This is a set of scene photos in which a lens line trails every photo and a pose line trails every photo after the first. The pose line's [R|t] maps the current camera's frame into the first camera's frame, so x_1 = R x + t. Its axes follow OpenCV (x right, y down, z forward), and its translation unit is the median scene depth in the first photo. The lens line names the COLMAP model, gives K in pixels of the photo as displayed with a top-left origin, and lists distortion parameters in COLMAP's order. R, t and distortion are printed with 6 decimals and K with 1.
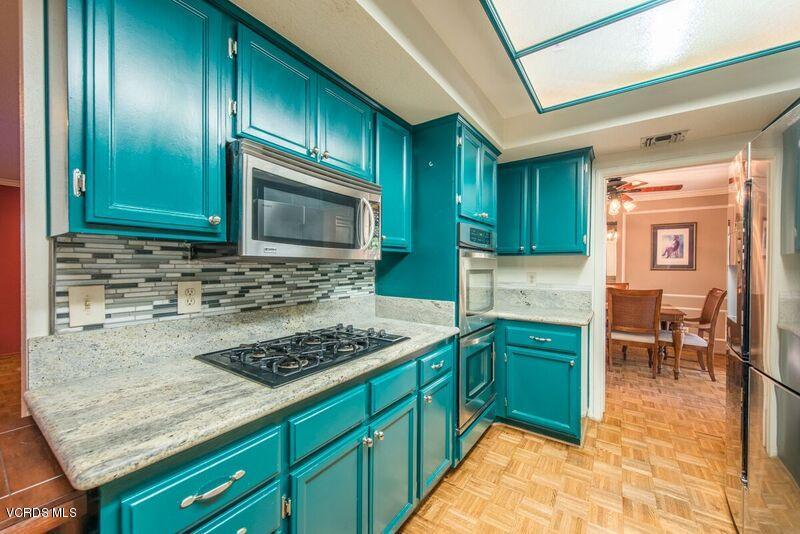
lens RADIAL K [[319.0, 0, 400.0], [0, 319.0, 267.0], [0, 0, 1]] dist [-0.000547, -0.000067]
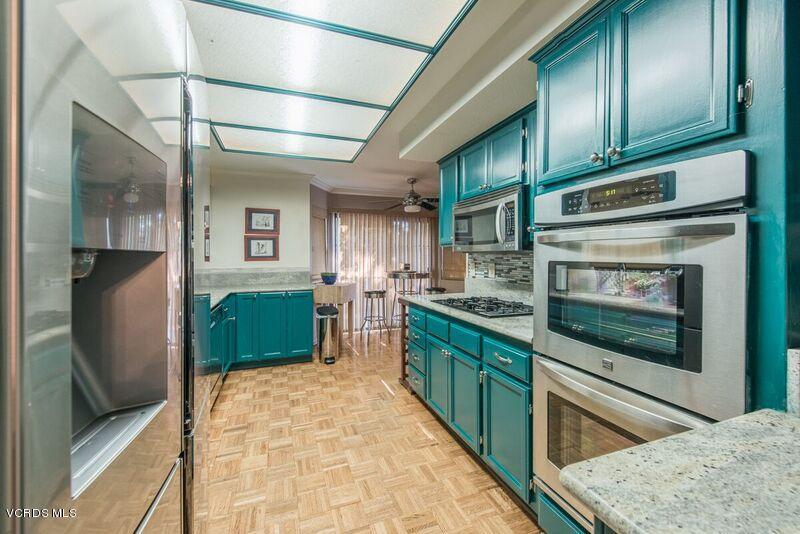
lens RADIAL K [[319.0, 0, 400.0], [0, 319.0, 267.0], [0, 0, 1]] dist [-0.000547, -0.000067]
pose [[-0.581602, 0.020188, -0.813223, 1.175492], [-0.010625, 0.999418, 0.032409, 0.005406], [0.813404, 0.027489, -0.581049, 1.396015]]
